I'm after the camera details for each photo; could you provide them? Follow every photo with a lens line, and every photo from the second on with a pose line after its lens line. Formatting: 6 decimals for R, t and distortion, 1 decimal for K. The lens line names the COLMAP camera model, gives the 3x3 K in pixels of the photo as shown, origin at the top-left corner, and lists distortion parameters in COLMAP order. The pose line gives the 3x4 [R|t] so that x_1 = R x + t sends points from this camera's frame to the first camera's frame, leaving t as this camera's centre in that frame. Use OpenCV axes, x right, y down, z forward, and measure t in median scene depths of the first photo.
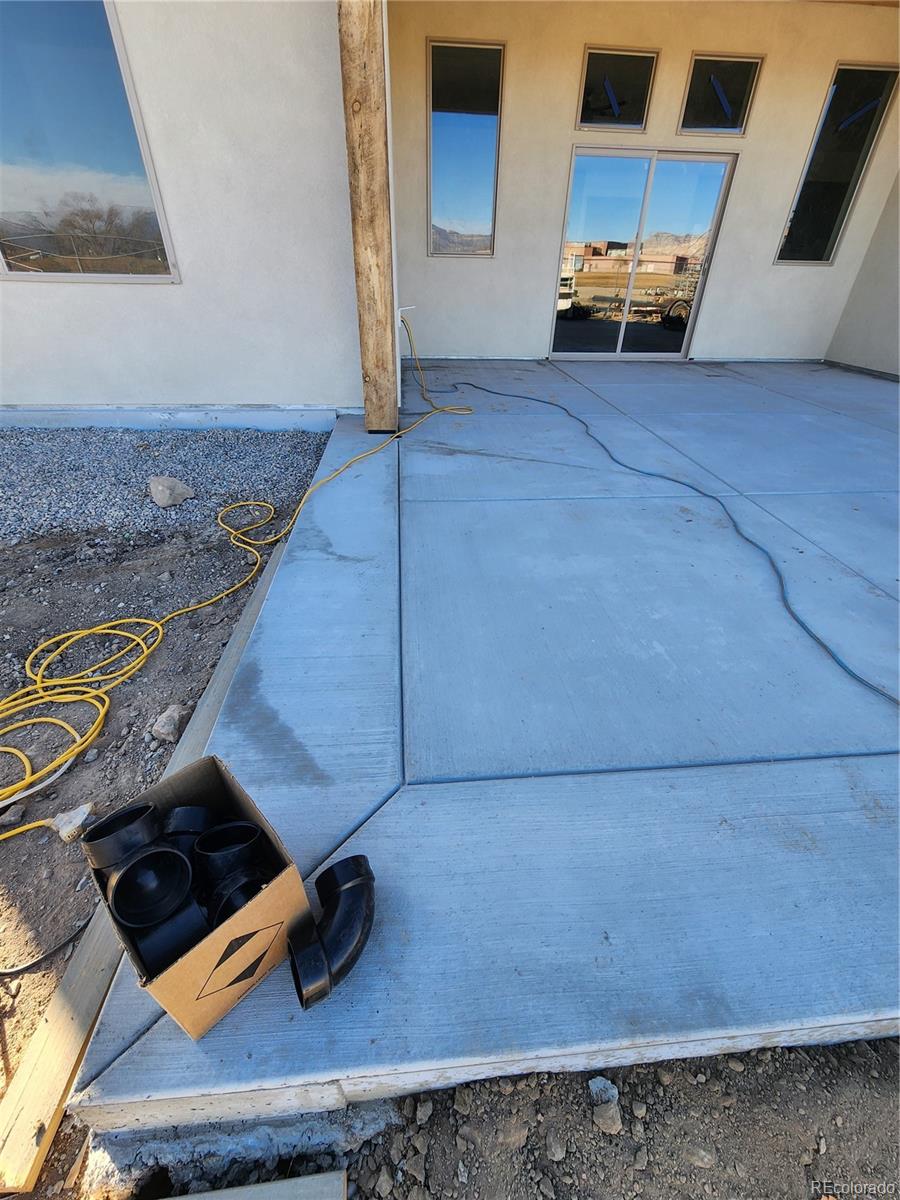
lens RADIAL K [[481.1, 0, 450.0], [0, 481.1, 600.0], [0, 0, 1]] dist [-0.002780, -0.000576]
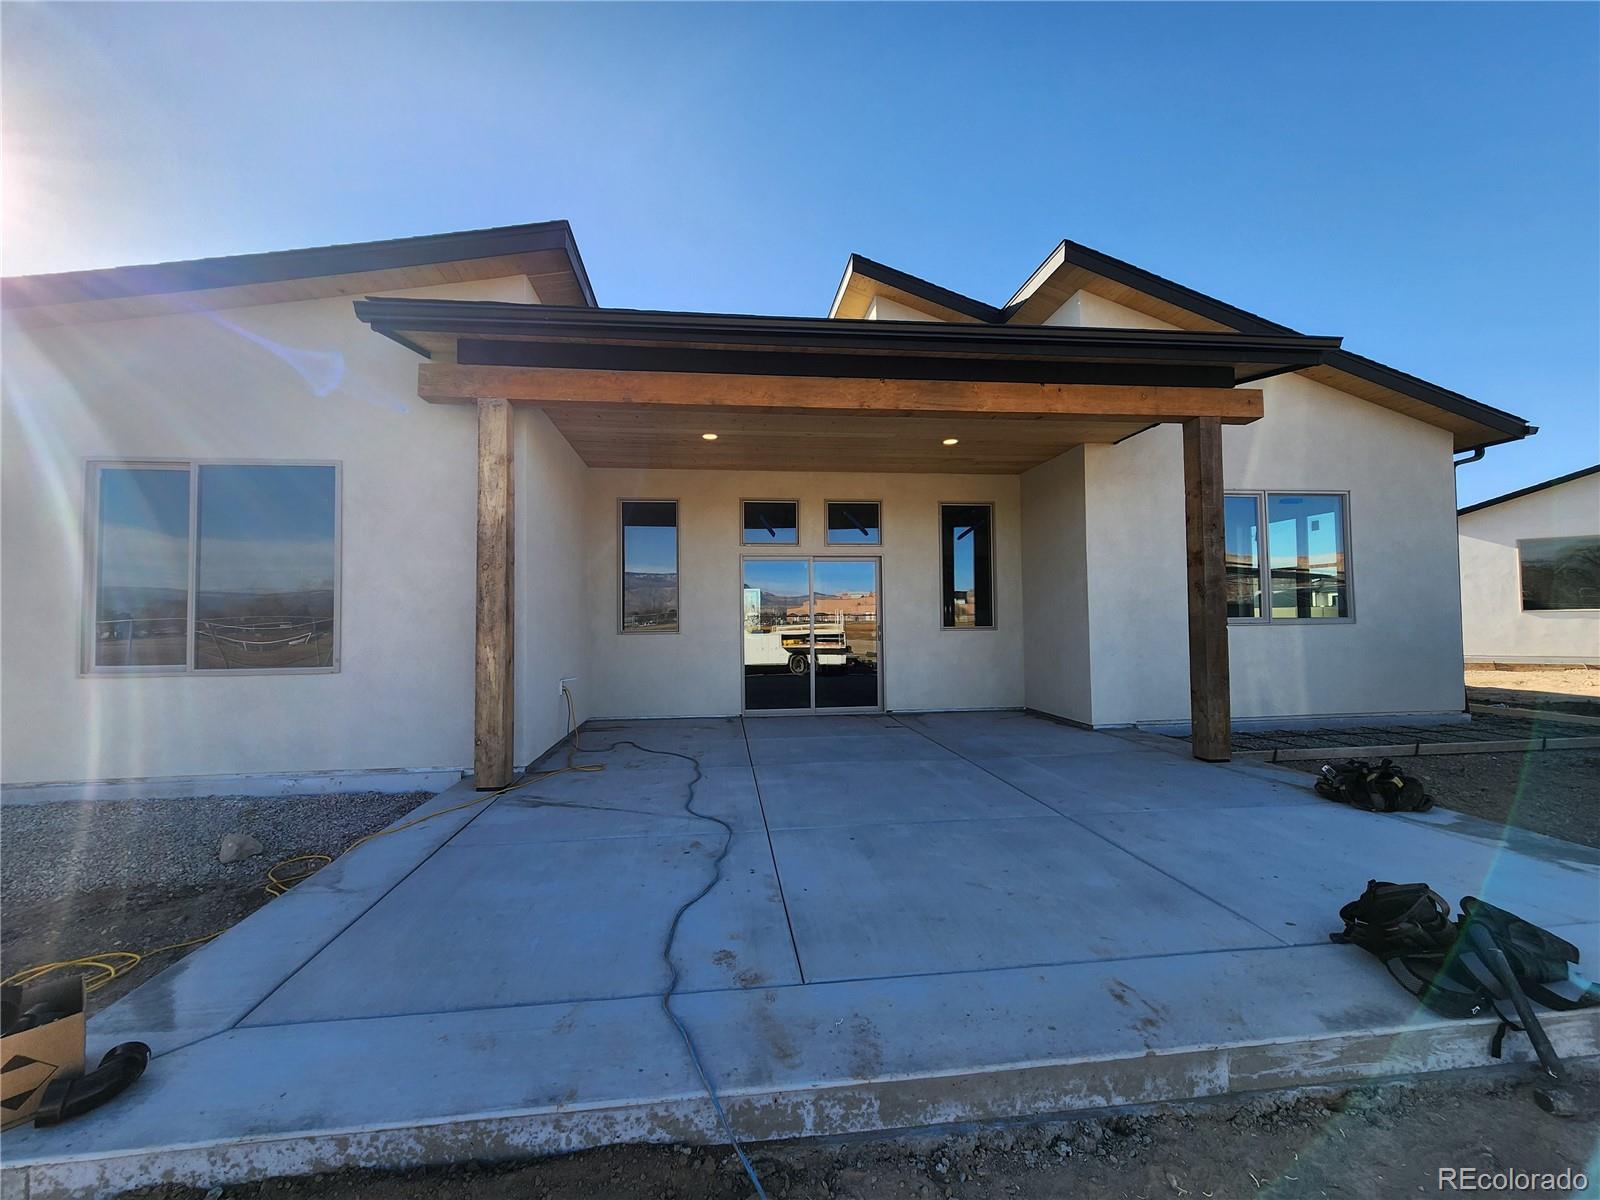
lens RADIAL K [[671.3, 0, 800.0], [0, 671.3, 600.0], [0, 0, 1]] dist [-0.000889, -0.000324]
pose [[0.999341, -0.030129, 0.020233, 0.567205], [0.036265, 0.807087, -0.589318, 0.220413], [0.001426, 0.589663, 0.807648, -0.457357]]
